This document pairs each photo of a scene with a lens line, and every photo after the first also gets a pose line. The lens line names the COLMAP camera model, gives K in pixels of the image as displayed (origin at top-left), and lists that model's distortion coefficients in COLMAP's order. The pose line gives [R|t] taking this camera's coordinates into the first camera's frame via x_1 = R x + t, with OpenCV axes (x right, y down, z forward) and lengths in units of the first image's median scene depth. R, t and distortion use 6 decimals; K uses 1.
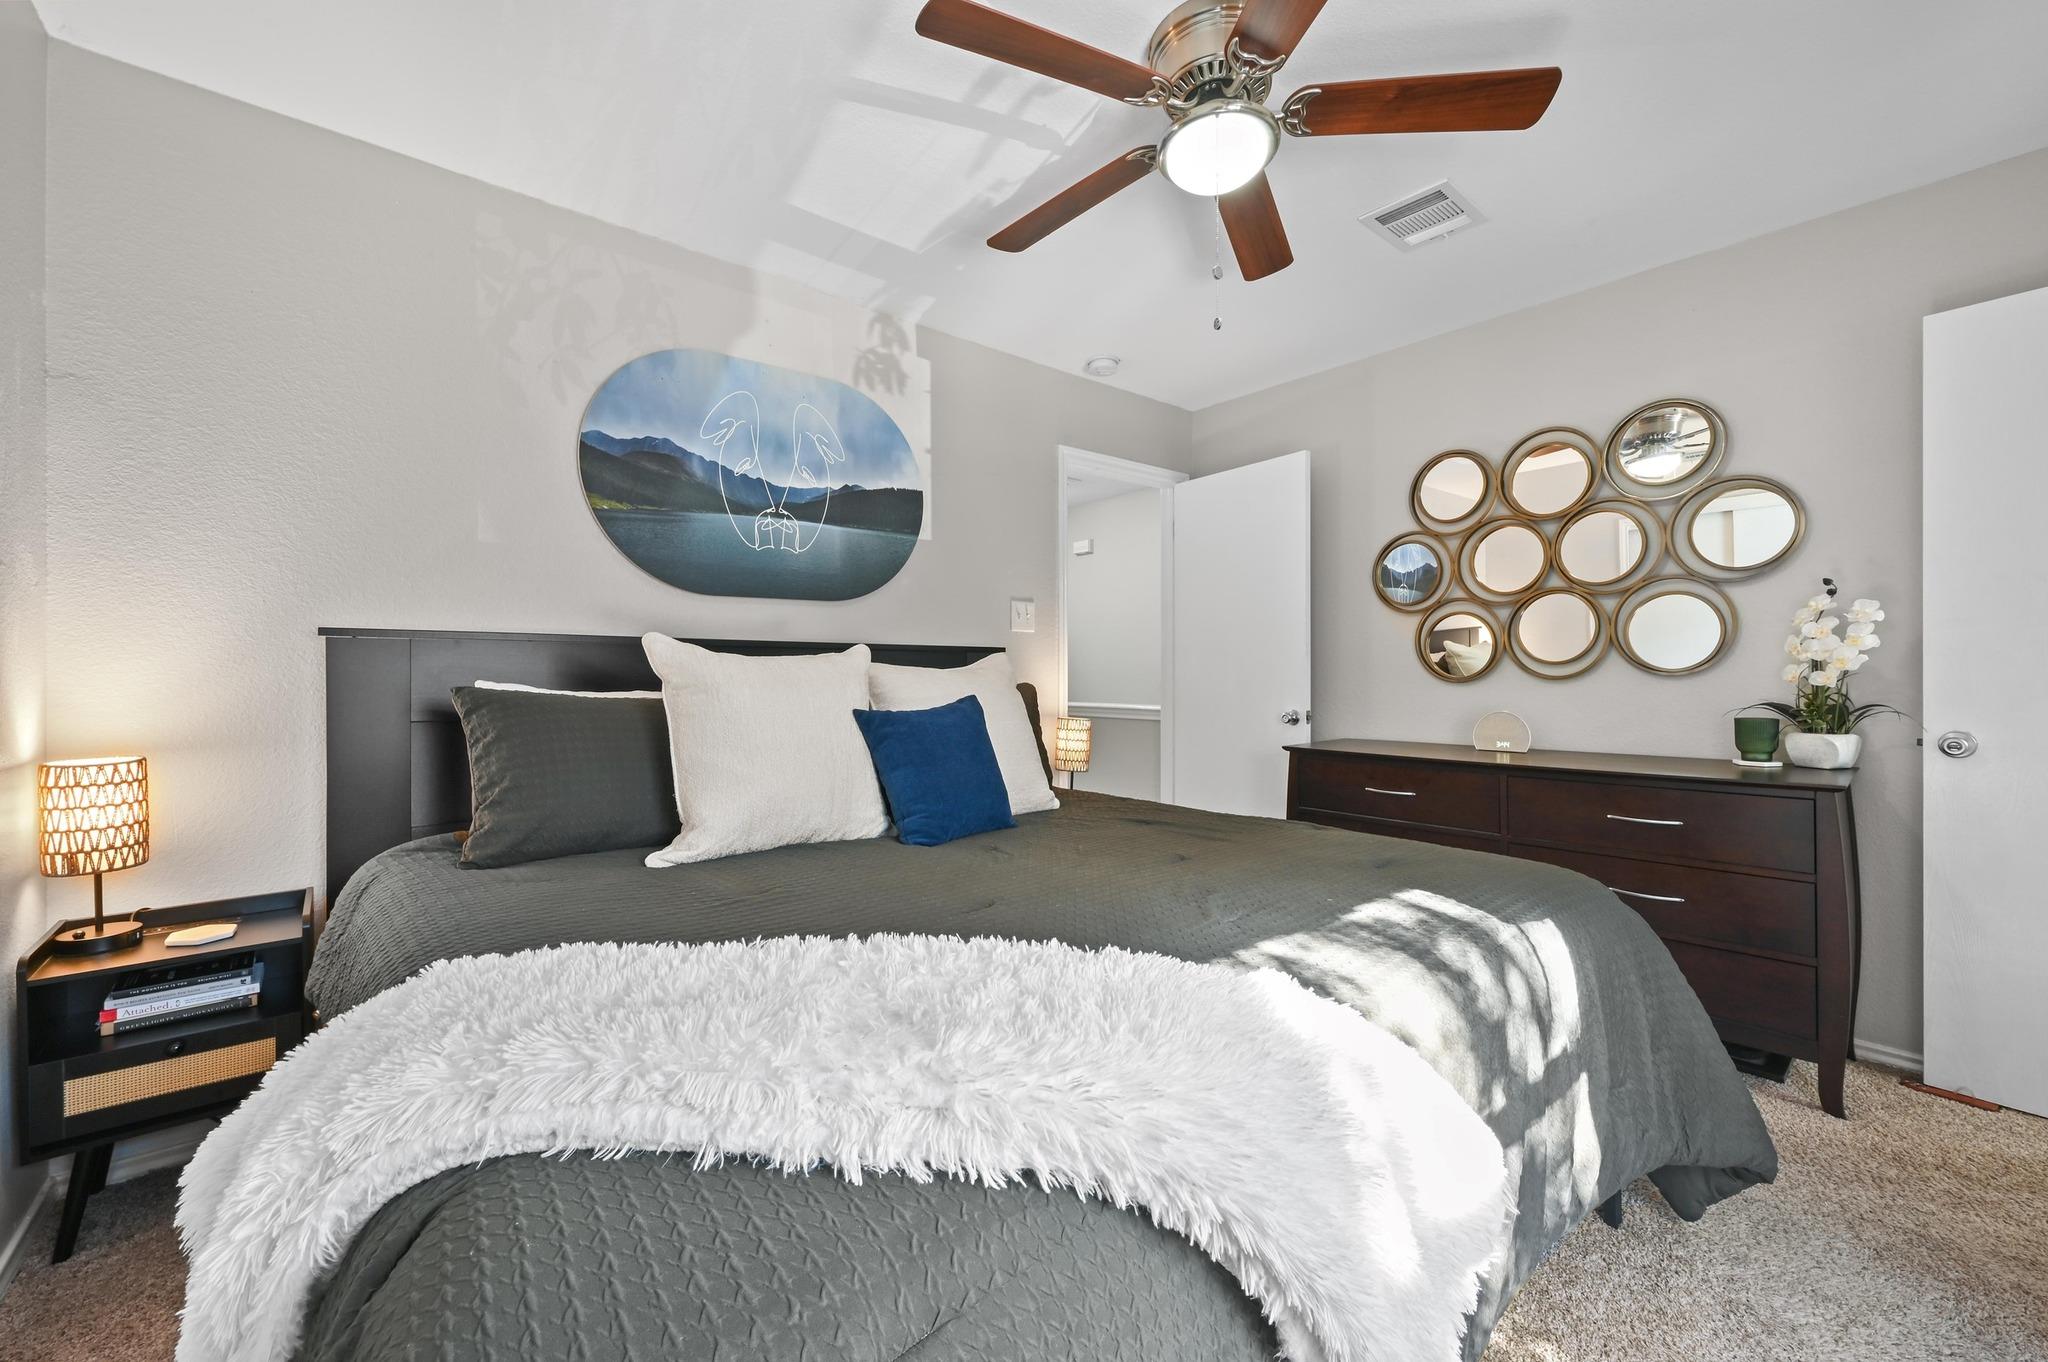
lens RADIAL K [[832.5, 0, 1024.0], [0, 832.5, 681.0], [0, 0, 1]] dist [0.026635, 0.000059]
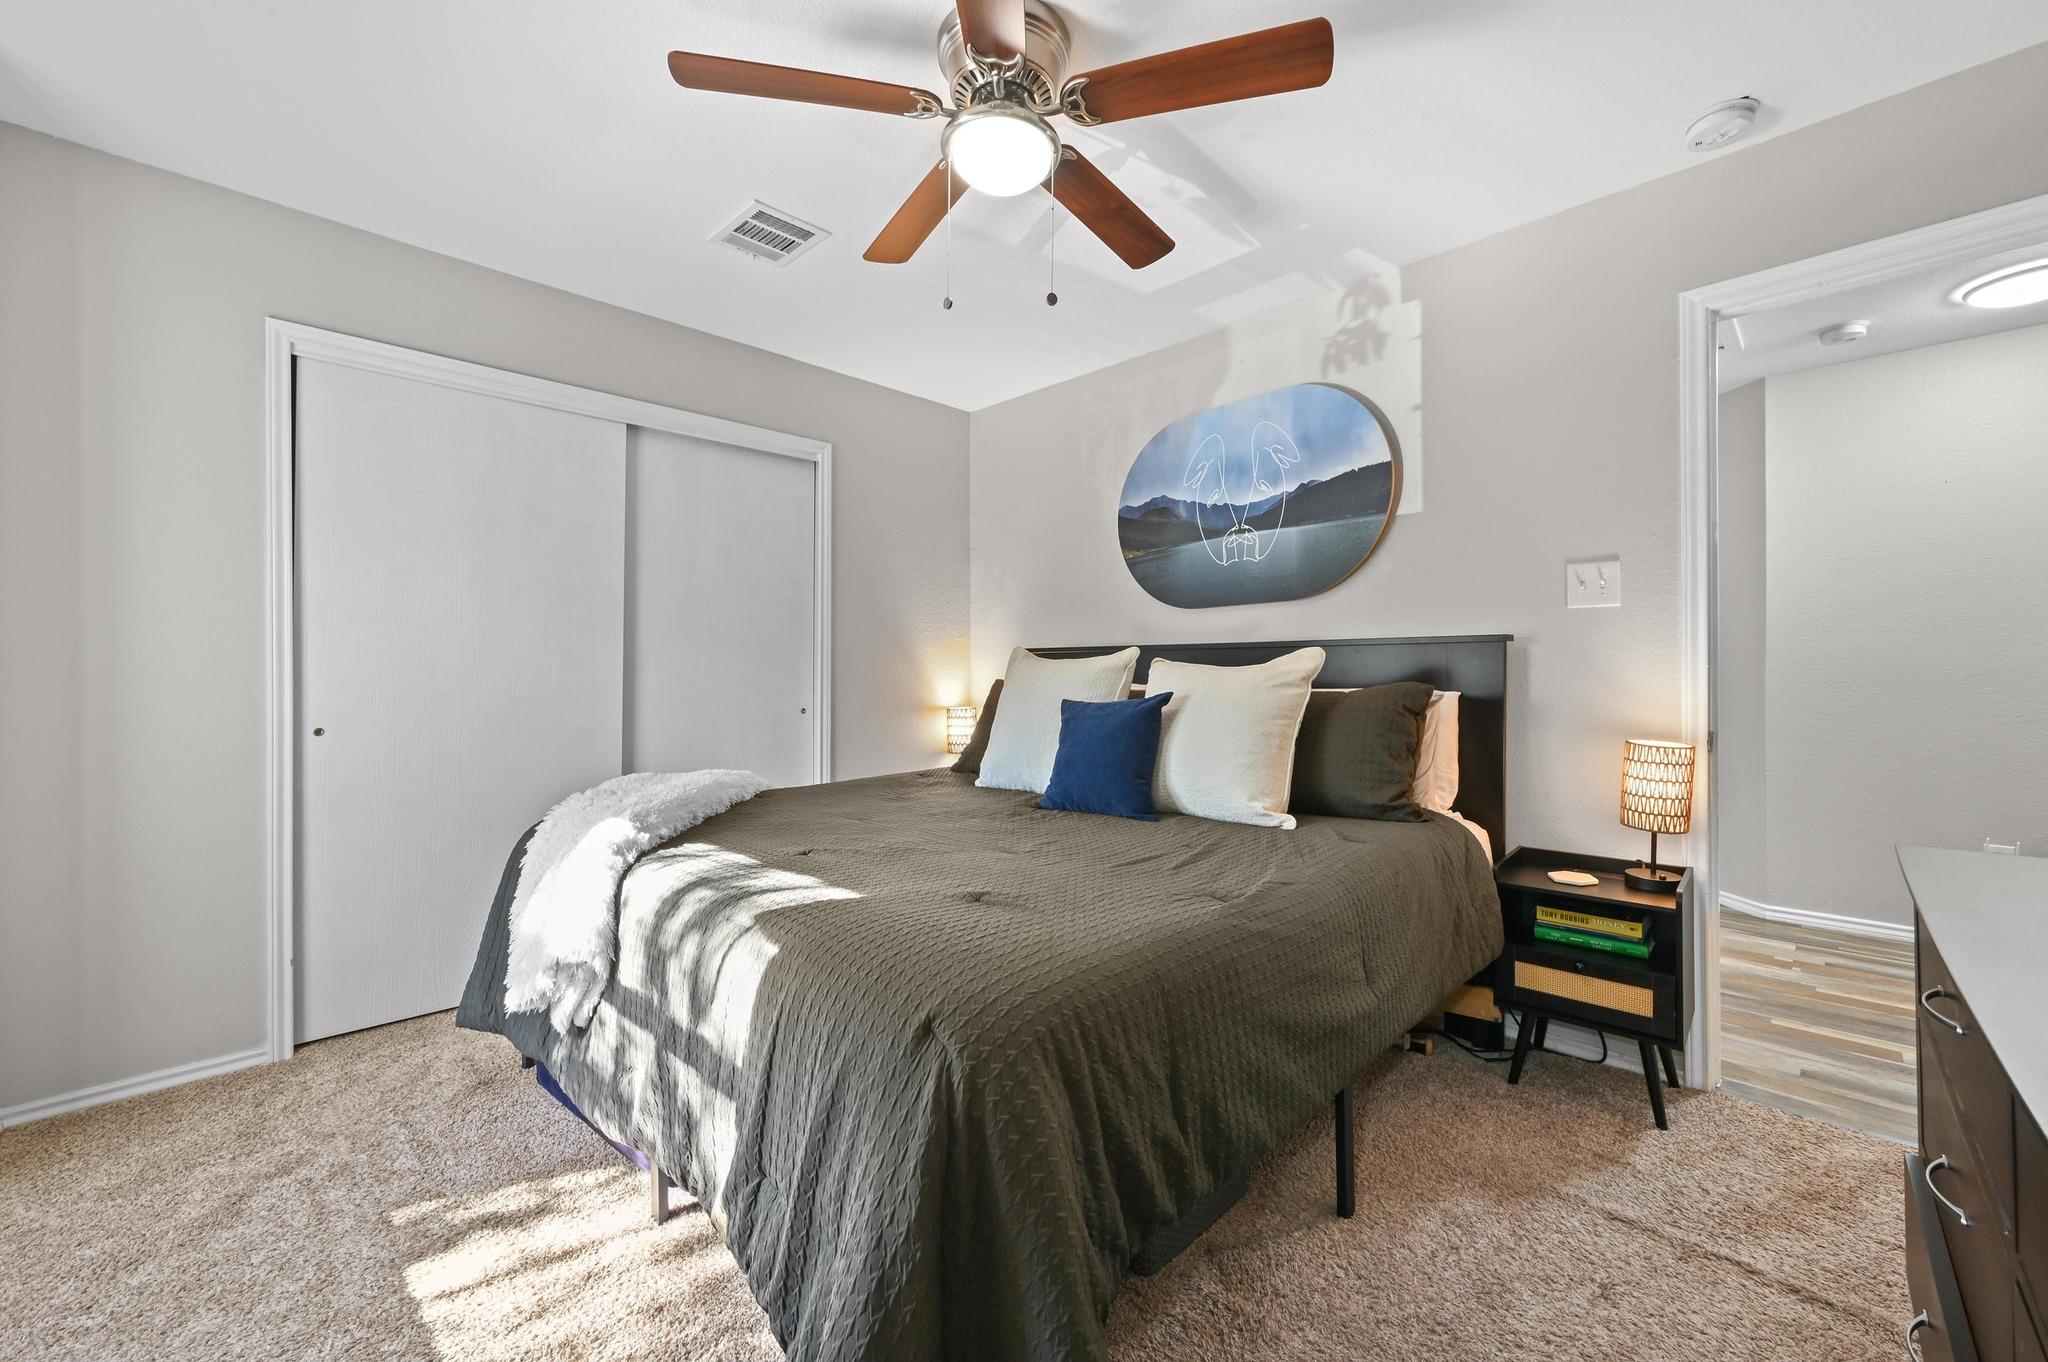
lens RADIAL K [[810.2, 0, 1024.0], [0, 810.2, 681.0], [0, 0, 1]] dist [-0.001433, -0.000142]
pose [[0.091177, 0.011719, -0.995766, 0.764473], [-0.001831, 0.999931, 0.011600, -0.007746], [0.995833, 0.000766, 0.091193, 0.602388]]
